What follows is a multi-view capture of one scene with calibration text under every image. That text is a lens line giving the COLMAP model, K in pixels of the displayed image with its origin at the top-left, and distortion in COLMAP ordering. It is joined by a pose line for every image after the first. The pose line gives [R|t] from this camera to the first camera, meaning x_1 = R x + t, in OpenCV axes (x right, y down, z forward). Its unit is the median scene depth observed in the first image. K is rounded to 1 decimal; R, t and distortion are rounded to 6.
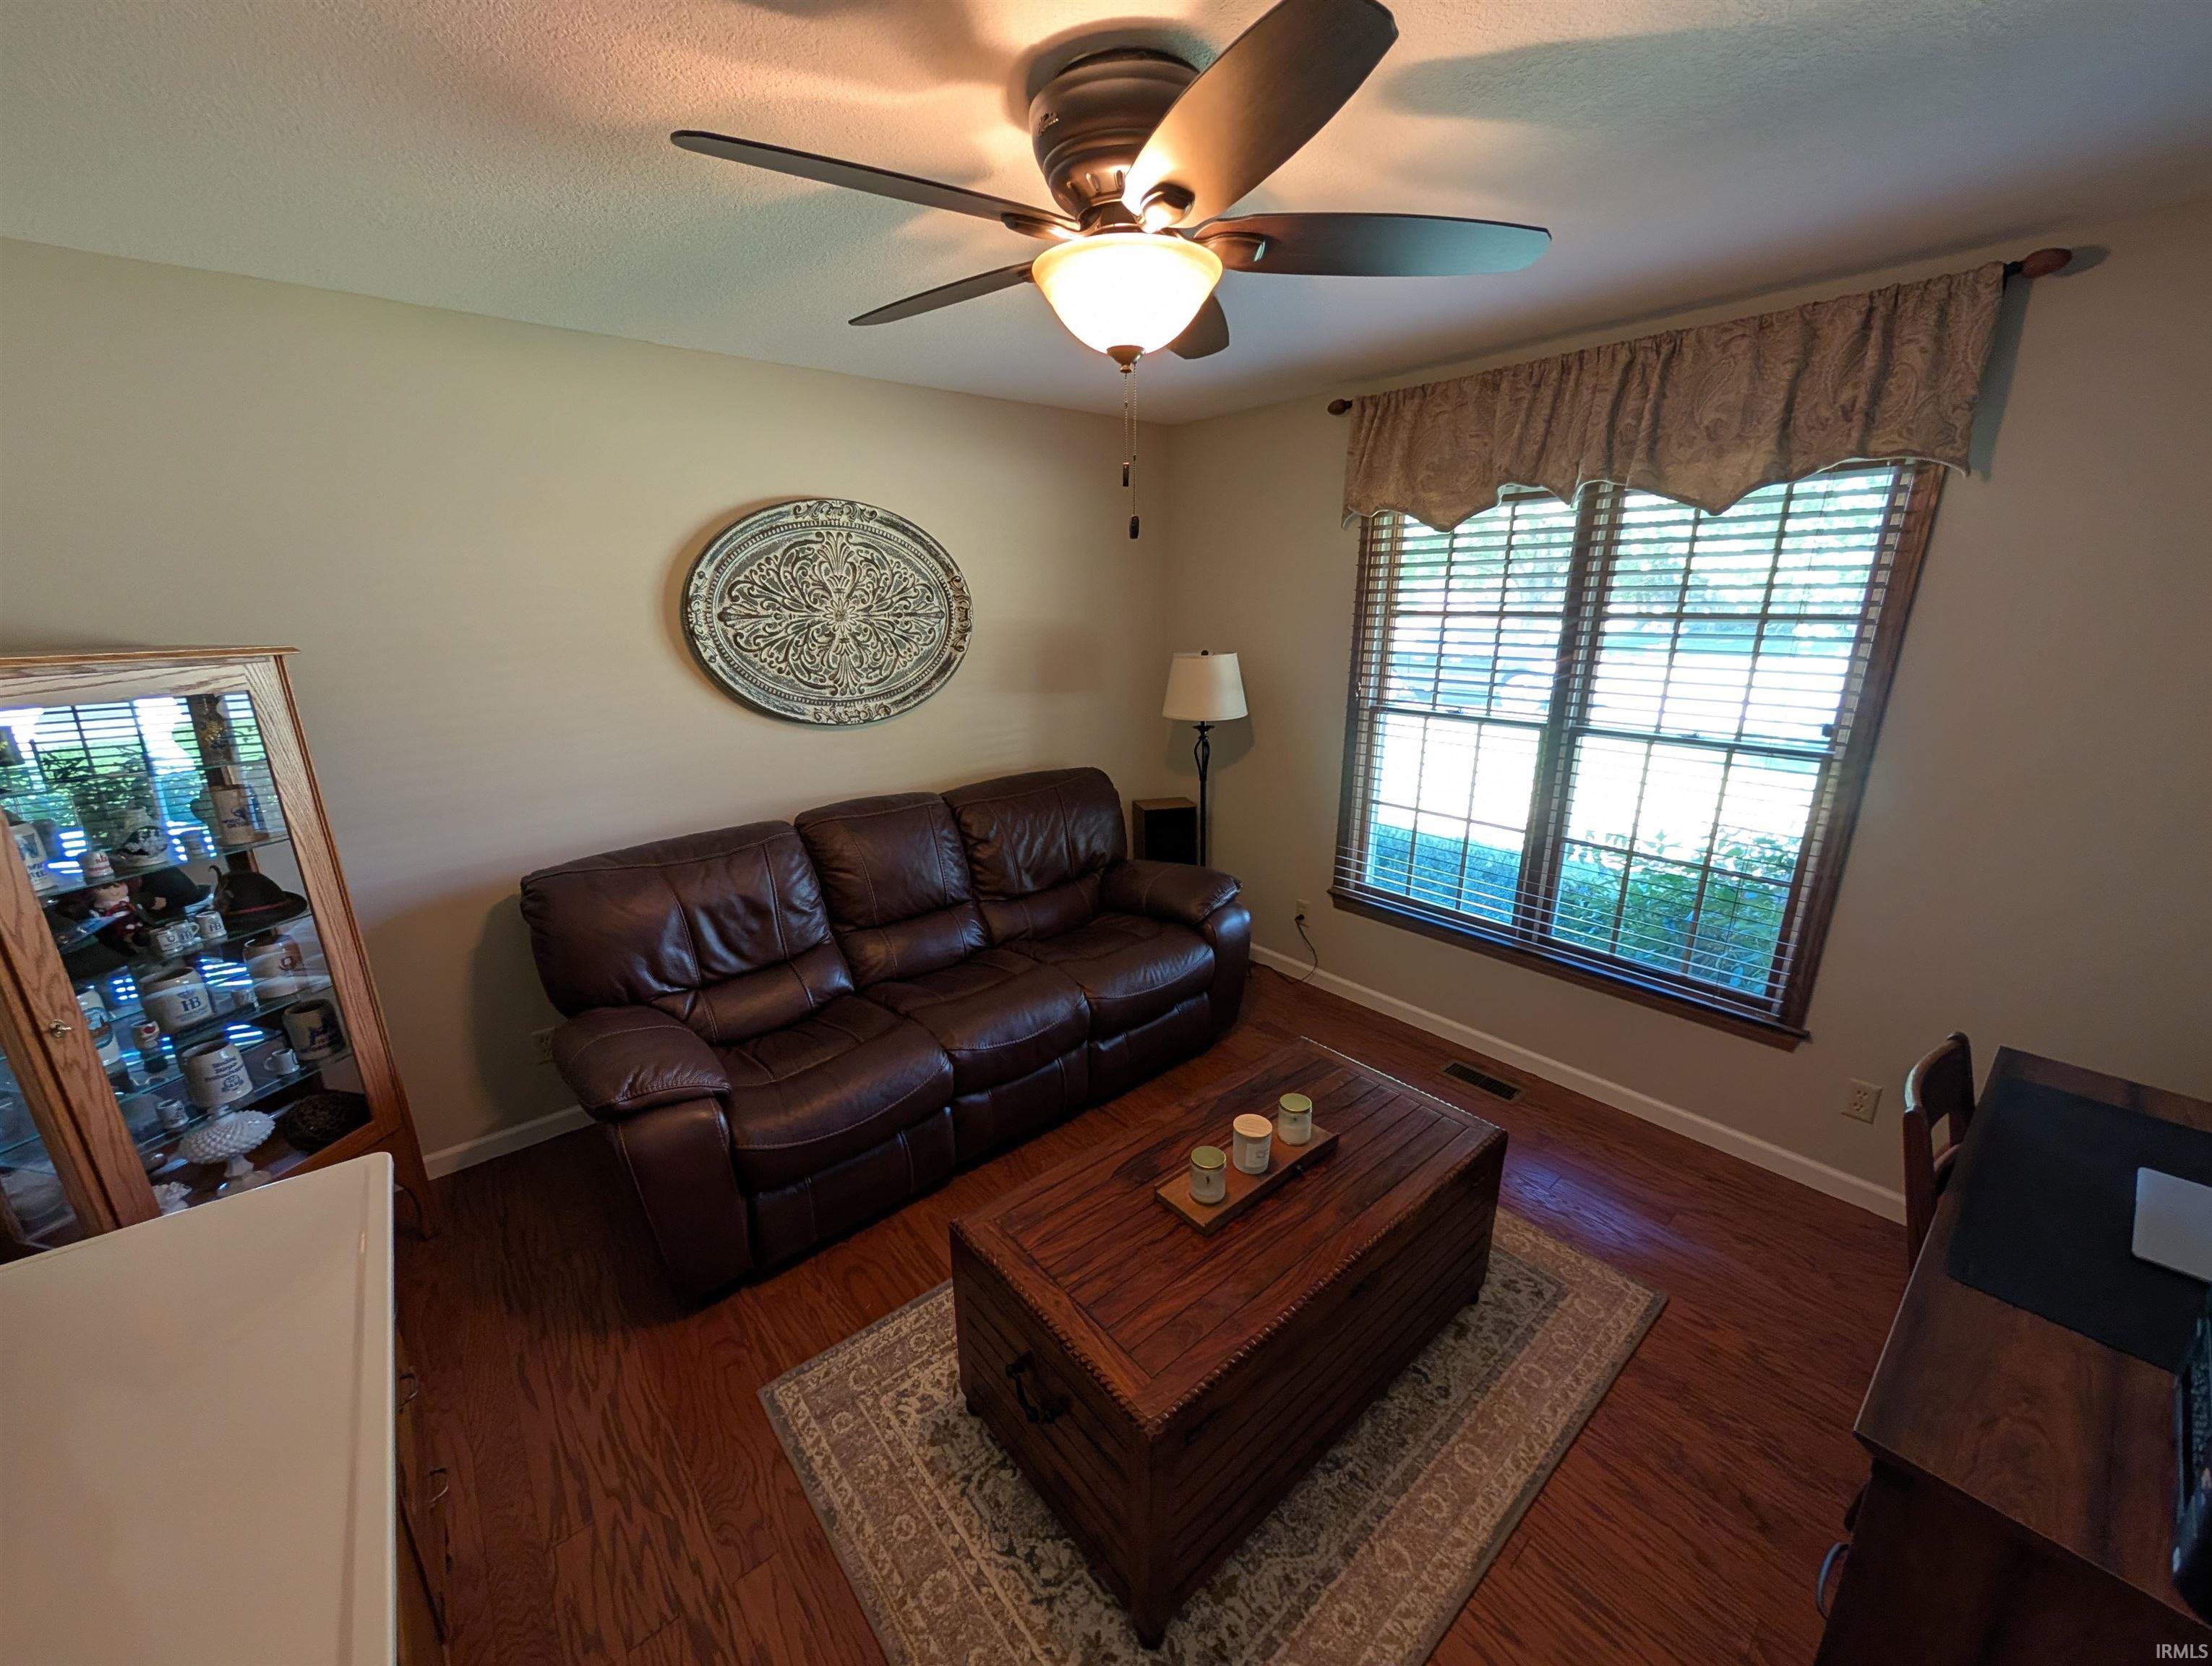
lens RADIAL K [[838.5, 0, 1103.7], [0, 838.5, 840.0], [0, 0, 1]] dist [-0.002111, -0.000043]
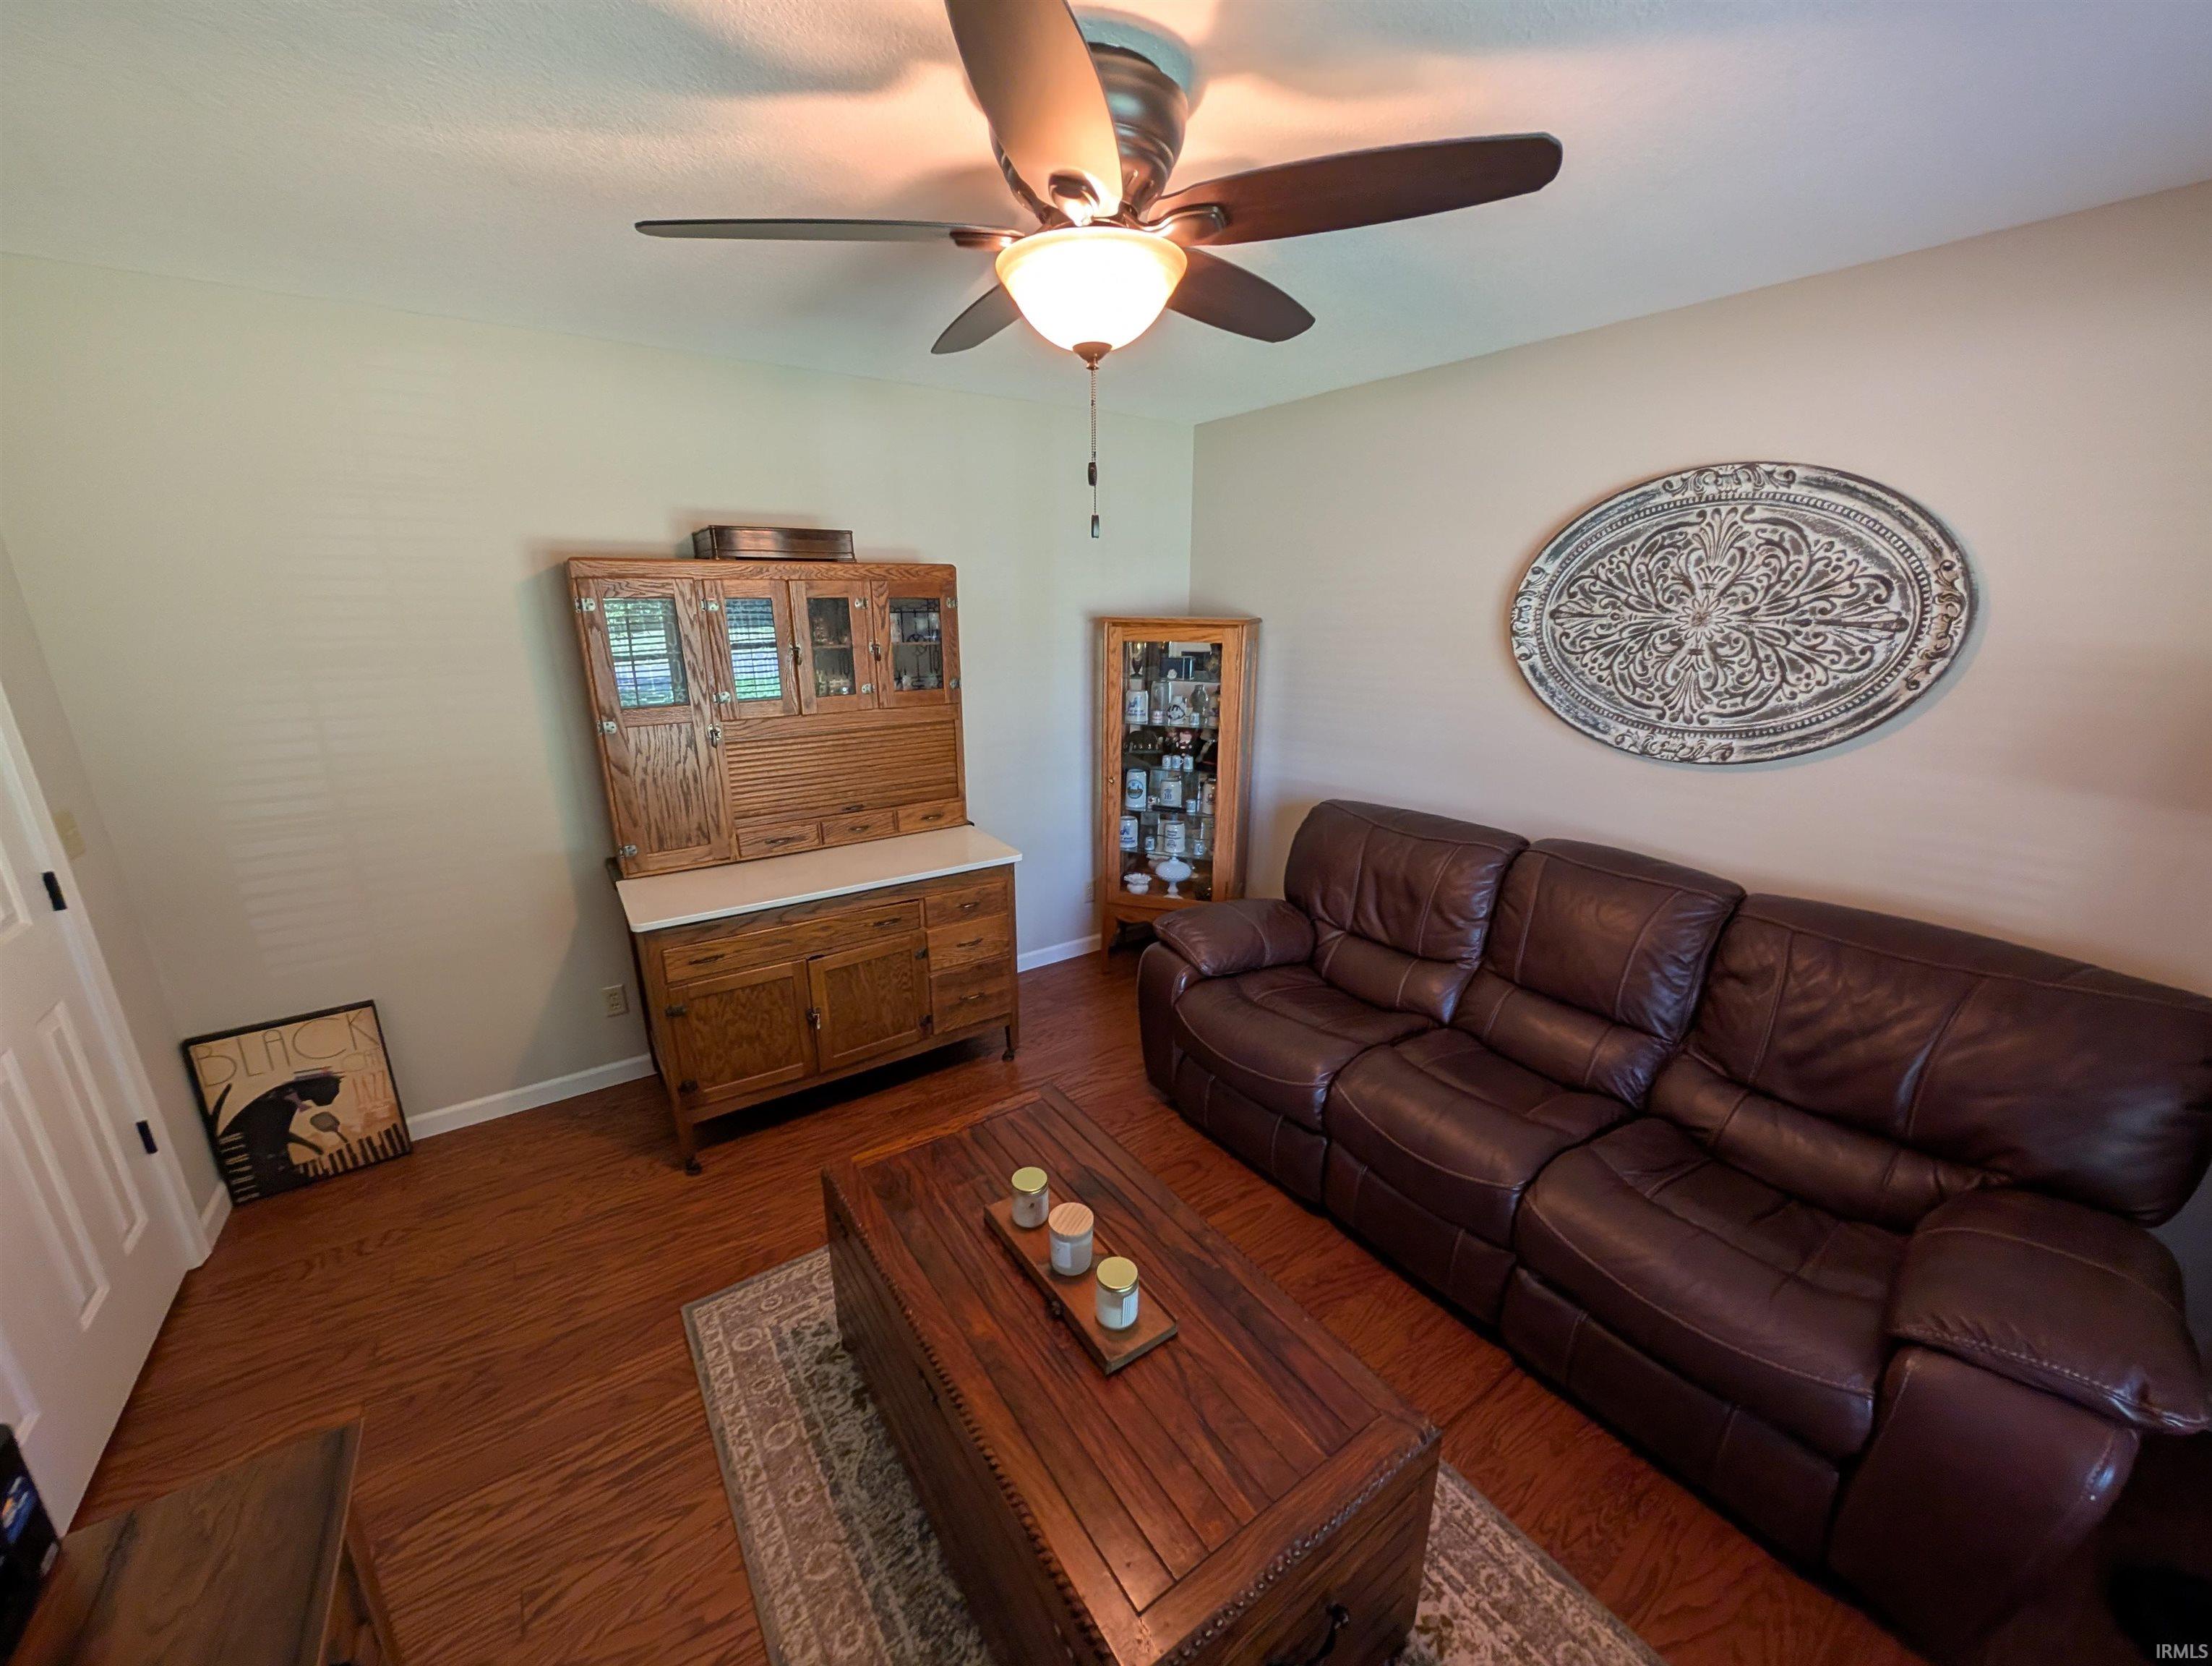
lens RADIAL K [[838.5, 0, 1103.7], [0, 838.5, 840.0], [0, 0, 1]] dist [-0.002111, -0.000043]
pose [[-0.092701, 0.289269, -0.952749, 0.534999], [-0.277293, 0.911514, 0.303730, -0.171440], [0.956303, 0.292347, -0.004286, 0.563022]]
